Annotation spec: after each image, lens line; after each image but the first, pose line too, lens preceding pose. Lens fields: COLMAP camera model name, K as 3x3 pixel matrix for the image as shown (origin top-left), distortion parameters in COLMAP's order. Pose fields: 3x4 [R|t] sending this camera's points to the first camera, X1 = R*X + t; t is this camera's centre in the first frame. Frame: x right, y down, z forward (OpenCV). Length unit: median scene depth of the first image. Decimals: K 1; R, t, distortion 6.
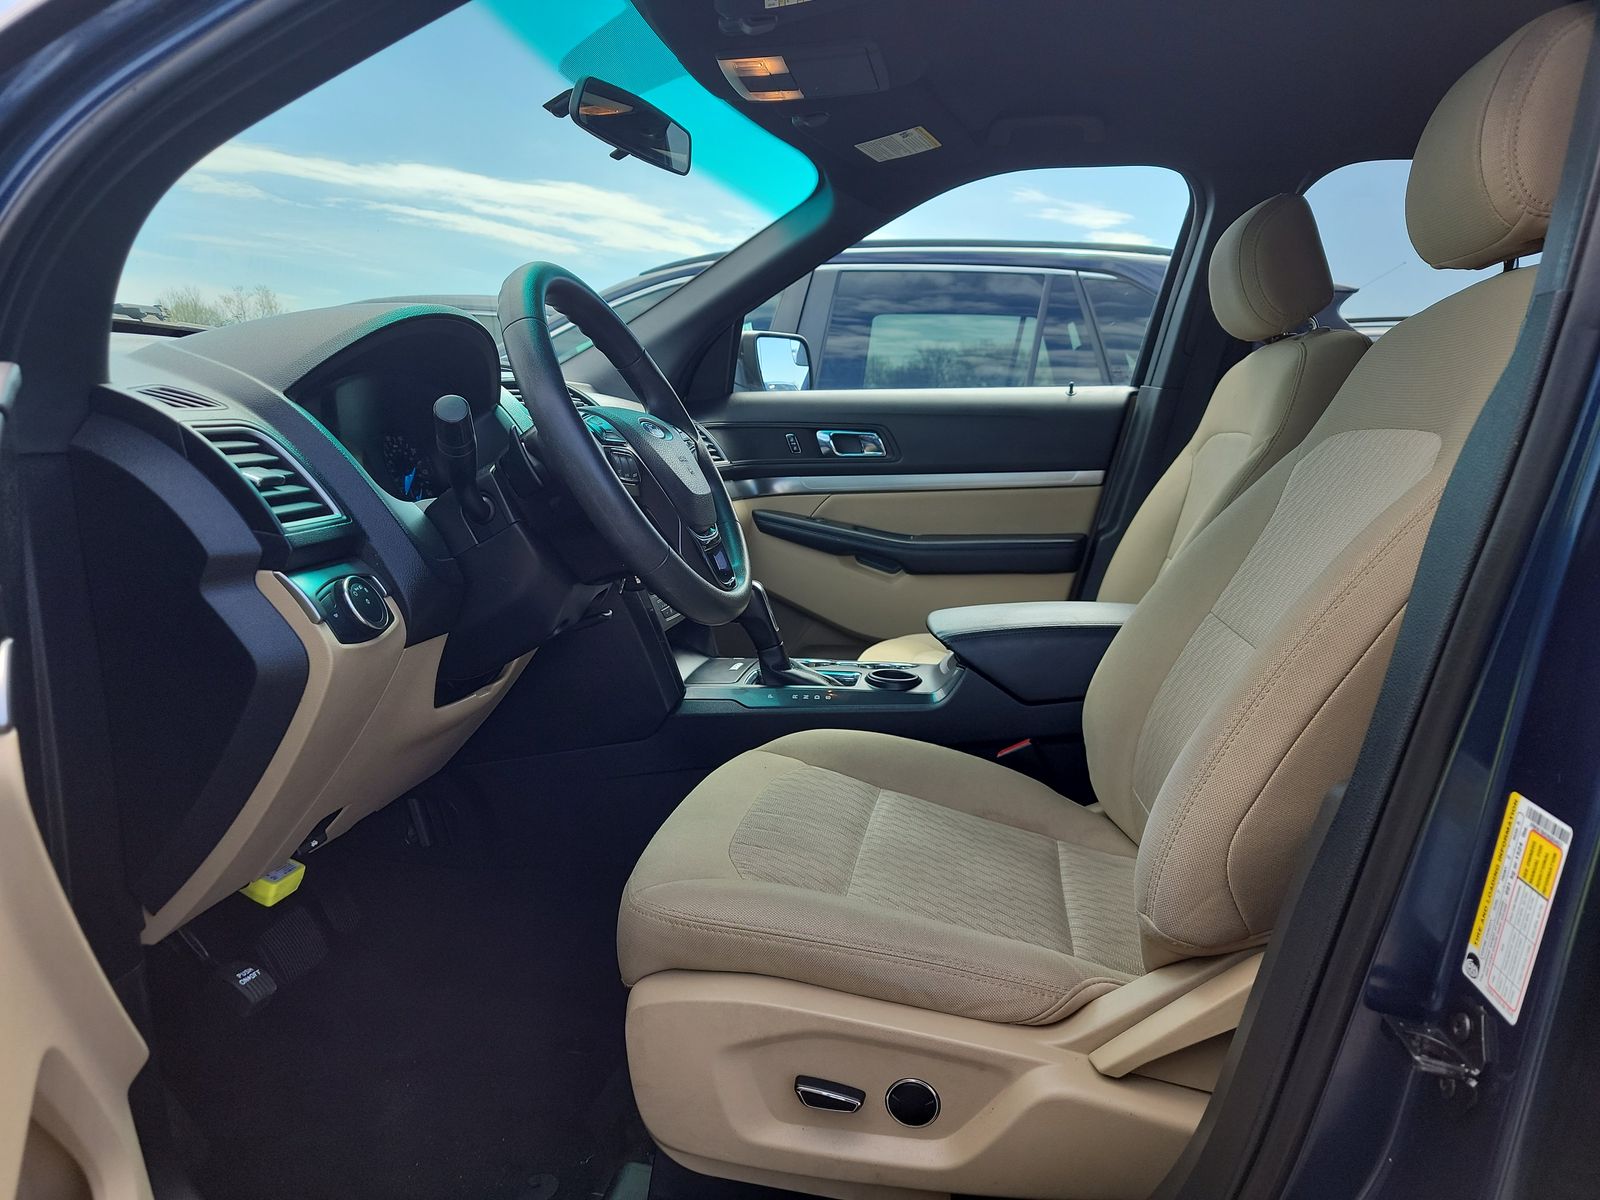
lens RADIAL K [[1128.4, 0, 798.7], [0, 1128.4, 603.5], [0, 0, 1]] dist [0.058299, -0.066482]
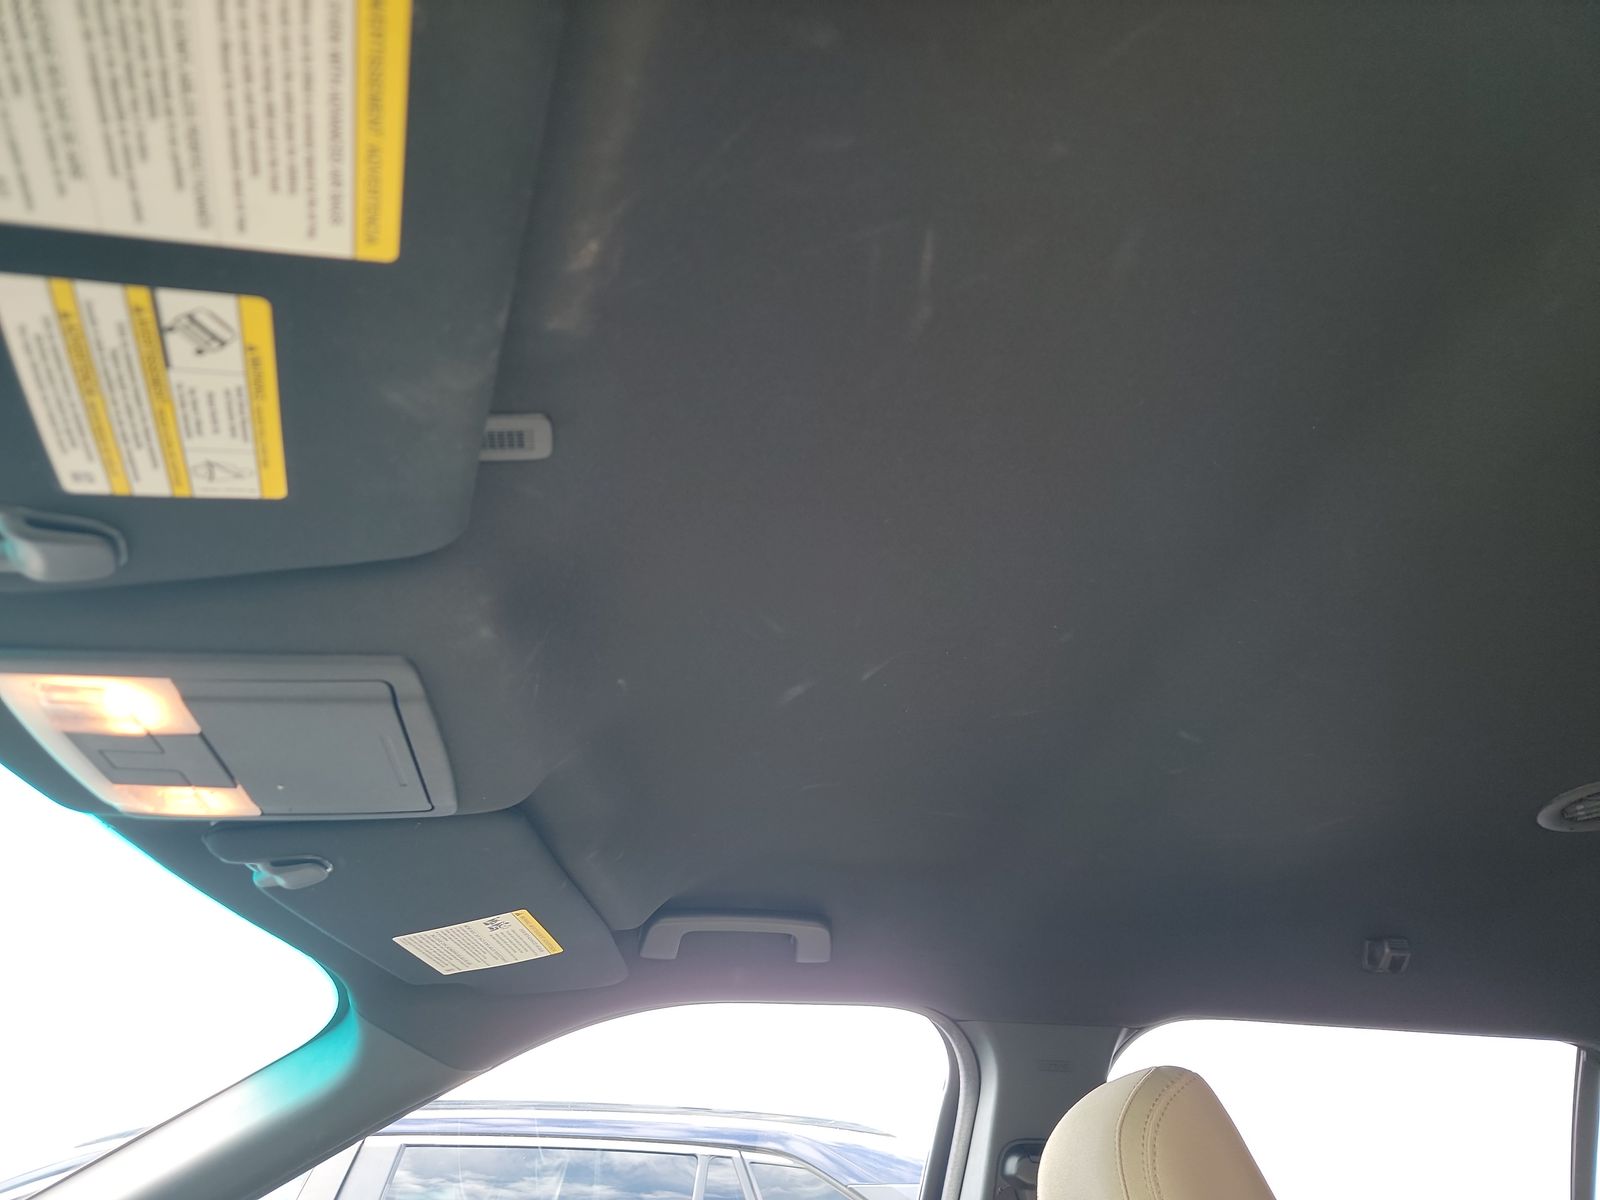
lens RADIAL K [[1128.4, 0, 798.7], [0, 1128.4, 603.5], [0, 0, 1]] dist [0.058299, -0.066482]
pose [[0.952395, 0.157912, 0.260782, 0.055262], [0.049441, 0.764074, -0.643231, -0.150873], [-0.300831, 0.625504, 0.719893, 0.405790]]
